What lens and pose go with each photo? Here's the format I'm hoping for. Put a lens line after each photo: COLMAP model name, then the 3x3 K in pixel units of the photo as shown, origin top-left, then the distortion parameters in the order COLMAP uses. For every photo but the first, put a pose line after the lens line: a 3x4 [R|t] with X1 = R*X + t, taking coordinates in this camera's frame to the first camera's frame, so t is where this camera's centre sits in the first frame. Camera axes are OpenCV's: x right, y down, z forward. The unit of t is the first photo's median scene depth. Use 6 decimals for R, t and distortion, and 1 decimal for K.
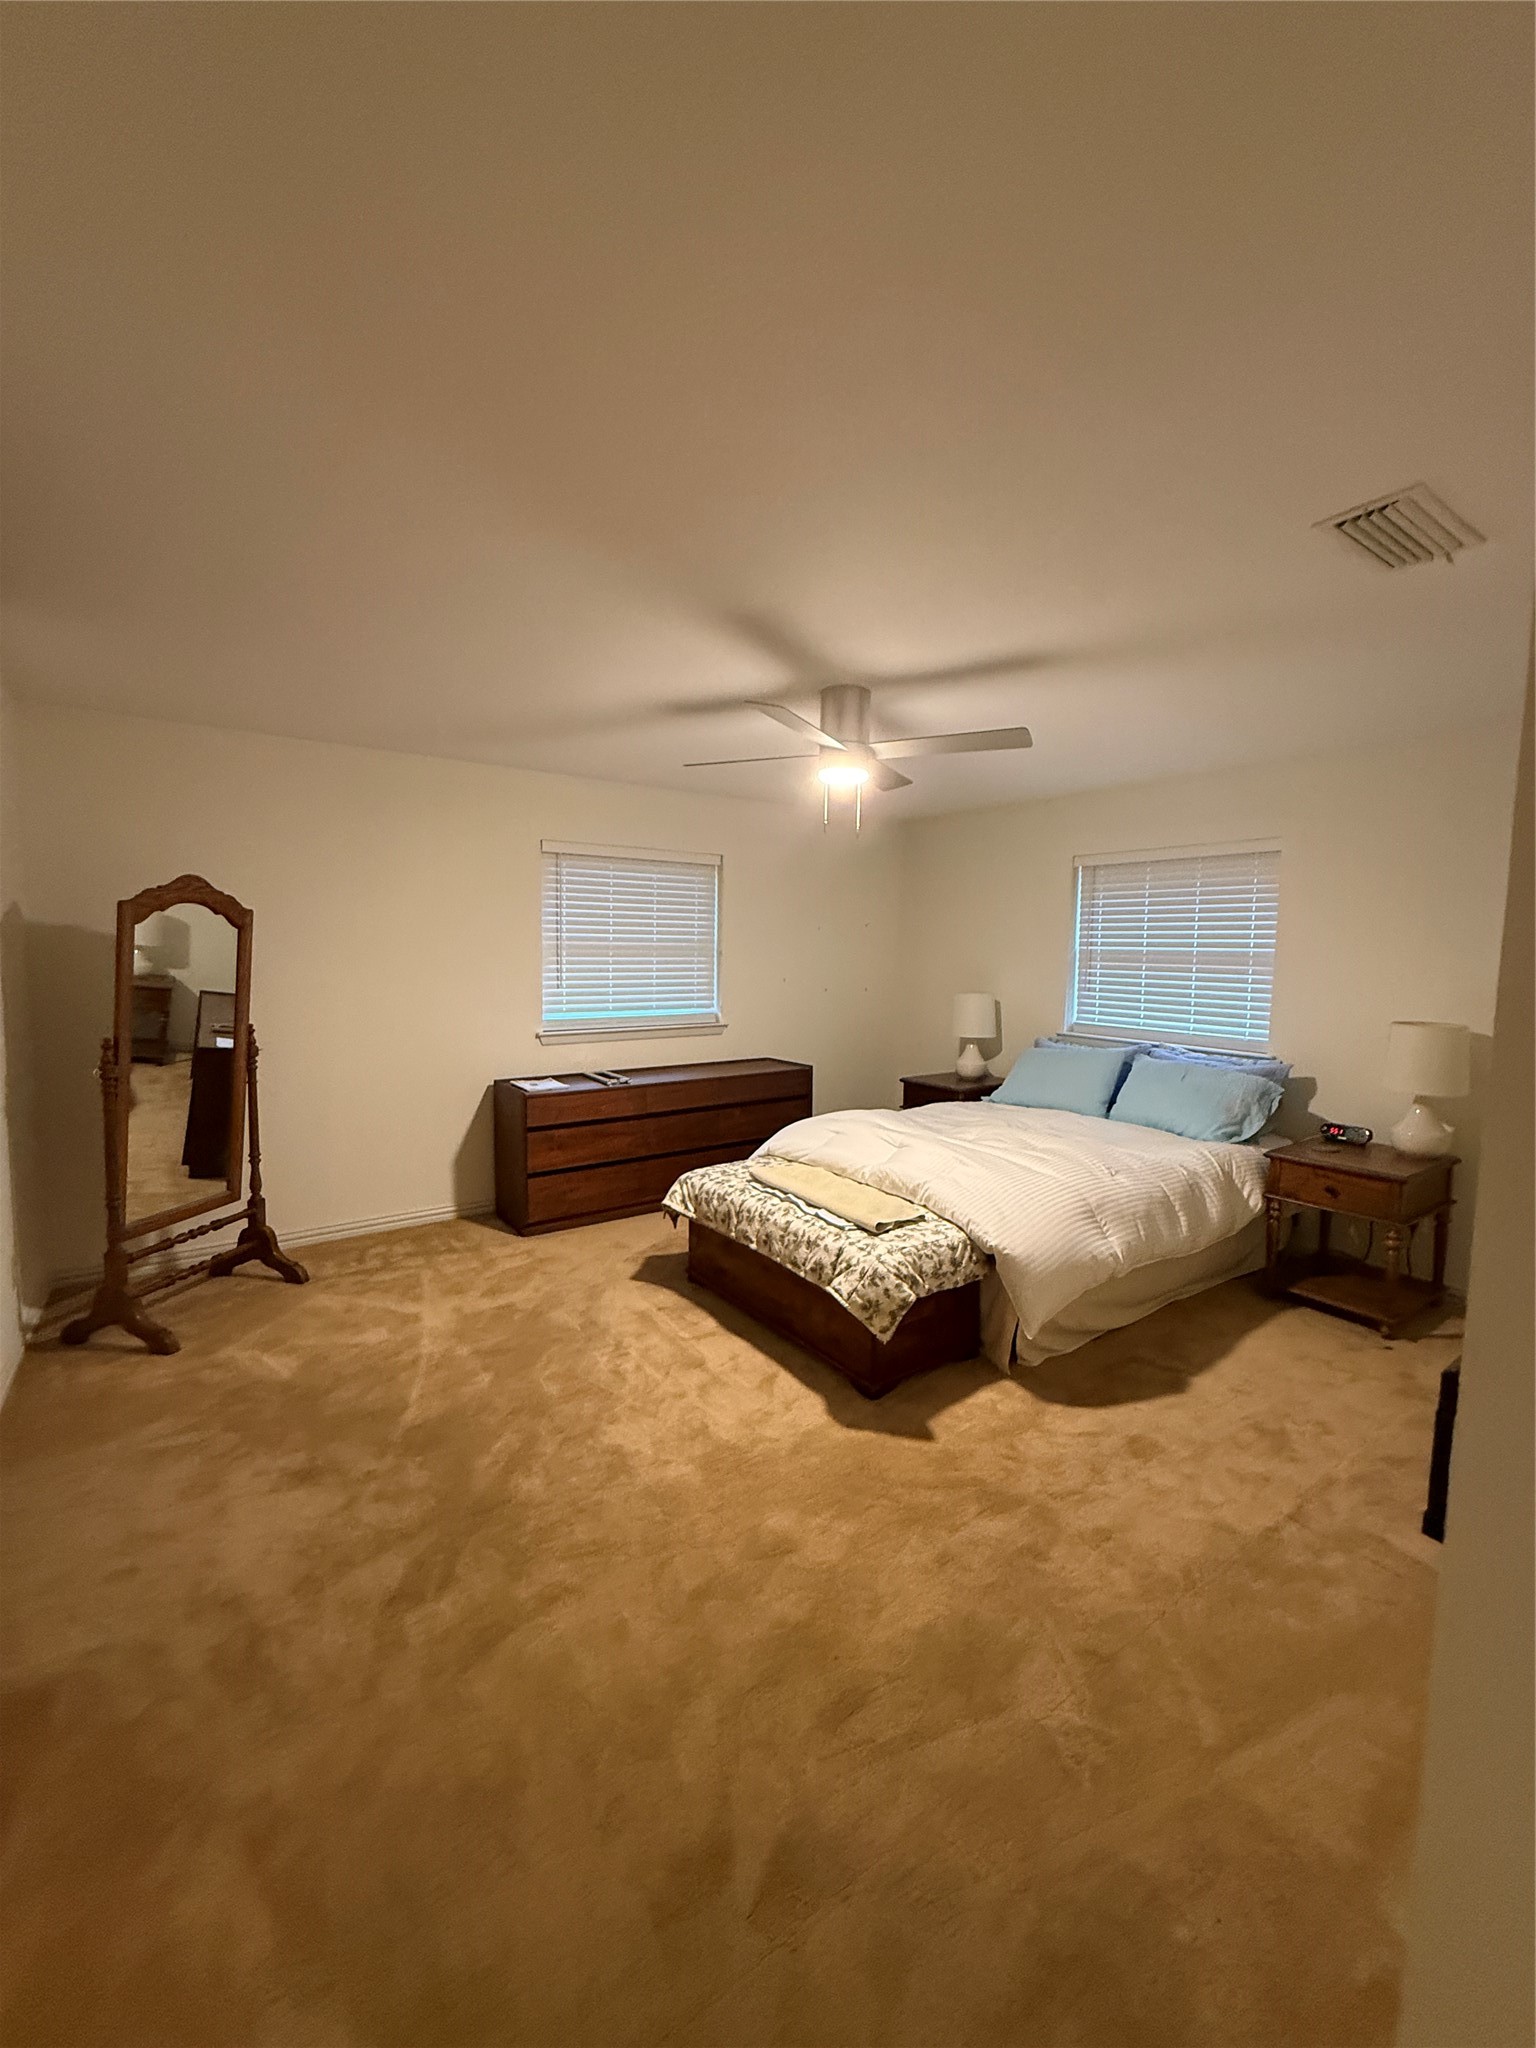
lens RADIAL K [[816.5, 0, 766.6], [0, 816.5, 1018.5], [0, 0, 1]] dist [0.000003, -0.000085]
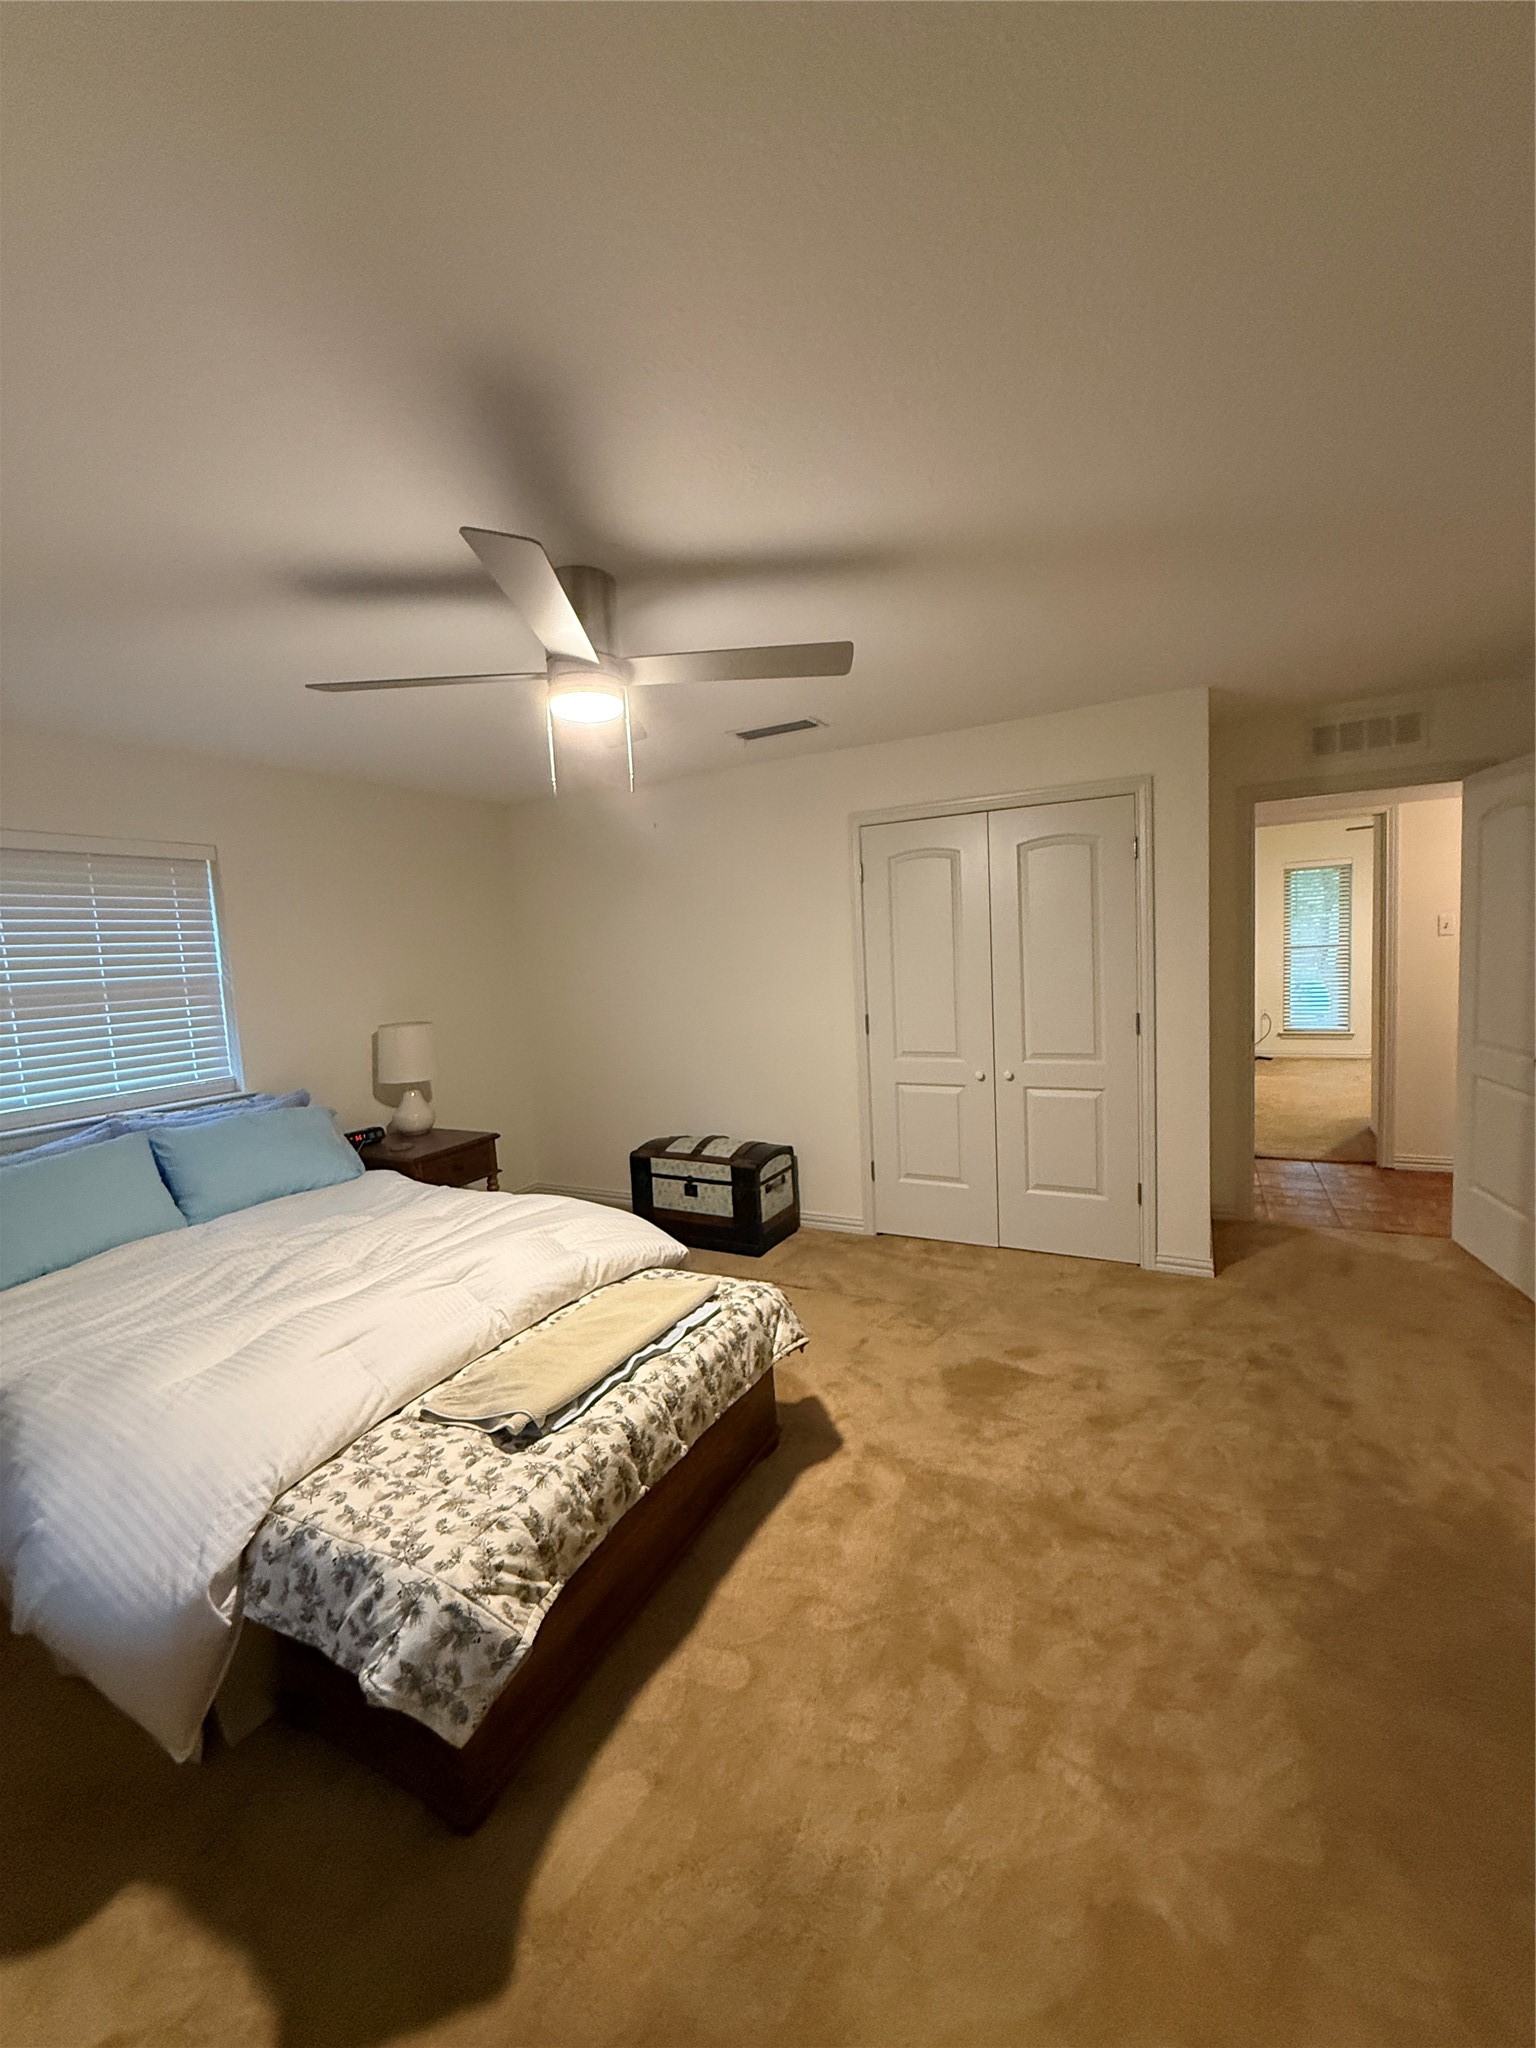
lens RADIAL K [[816.5, 0, 766.6], [0, 816.5, 1018.5], [0, 0, 1]] dist [0.000003, -0.000085]
pose [[-0.454727, -0.070527, 0.887834, -0.538664], [0.125047, 0.981930, 0.142048, -0.111378], [-0.881809, 0.175614, -0.437690, 1.106854]]
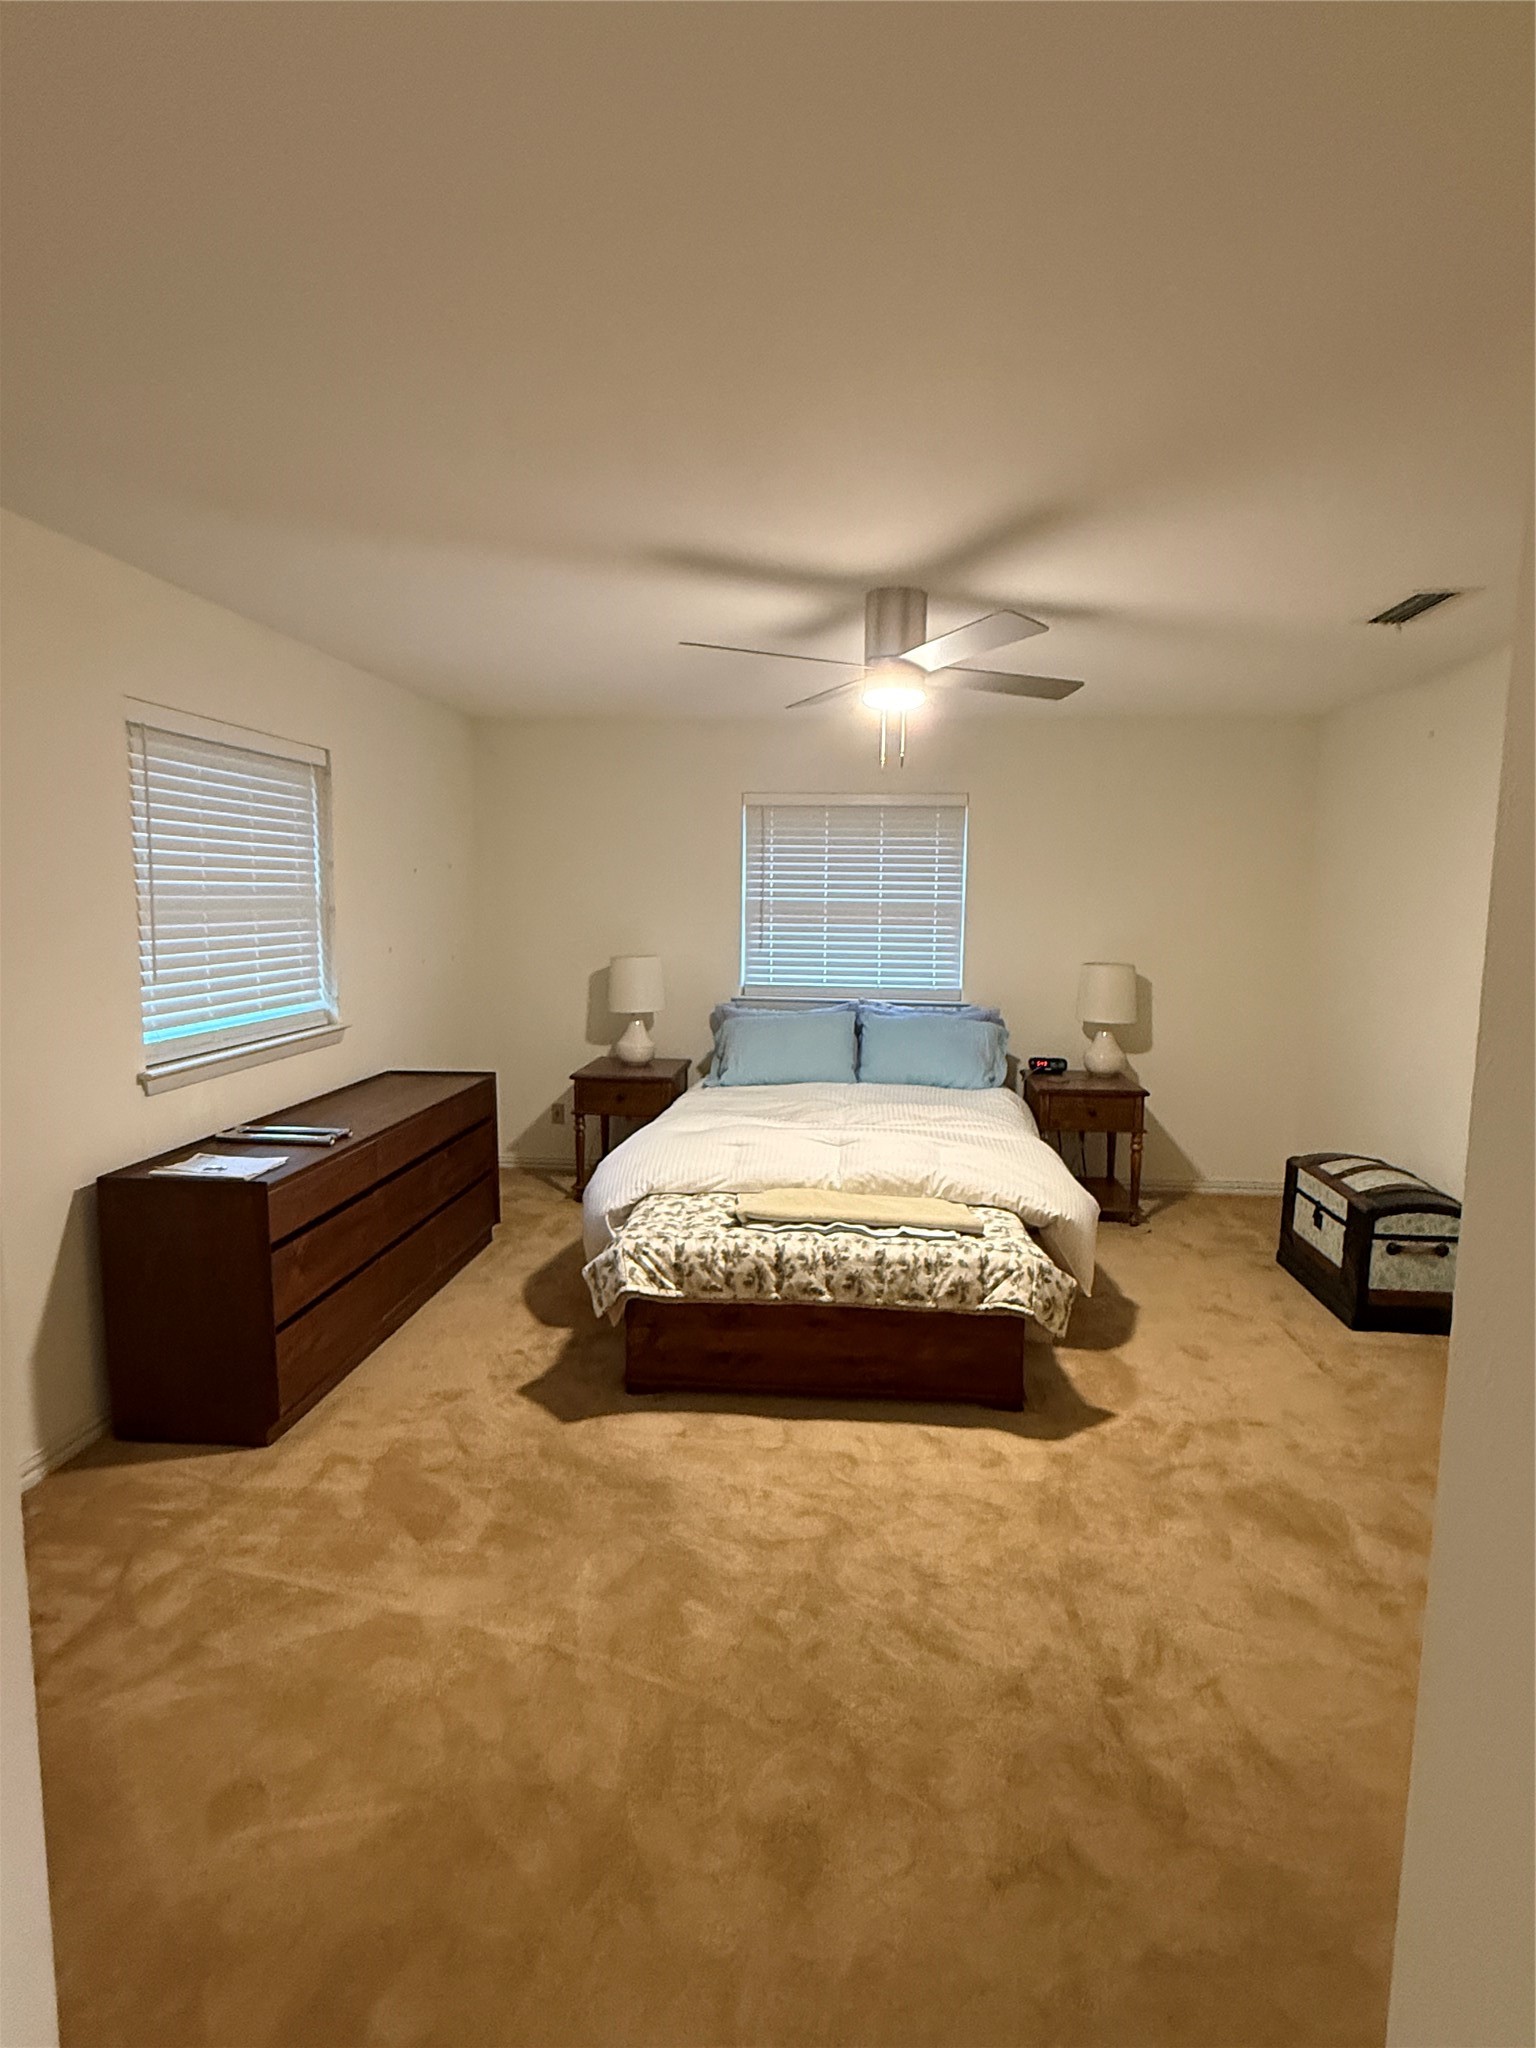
lens RADIAL K [[1087.2, 0, 768.0], [0, 1087.2, 1024.0], [0, 0, 1]] dist [-0.001986, 0.000185]
pose [[0.647973, -0.095214, 0.755689, -0.769948], [0.063177, 0.995456, 0.071252, -0.053656], [-0.759039, 0.001573, 0.651043, 0.355816]]
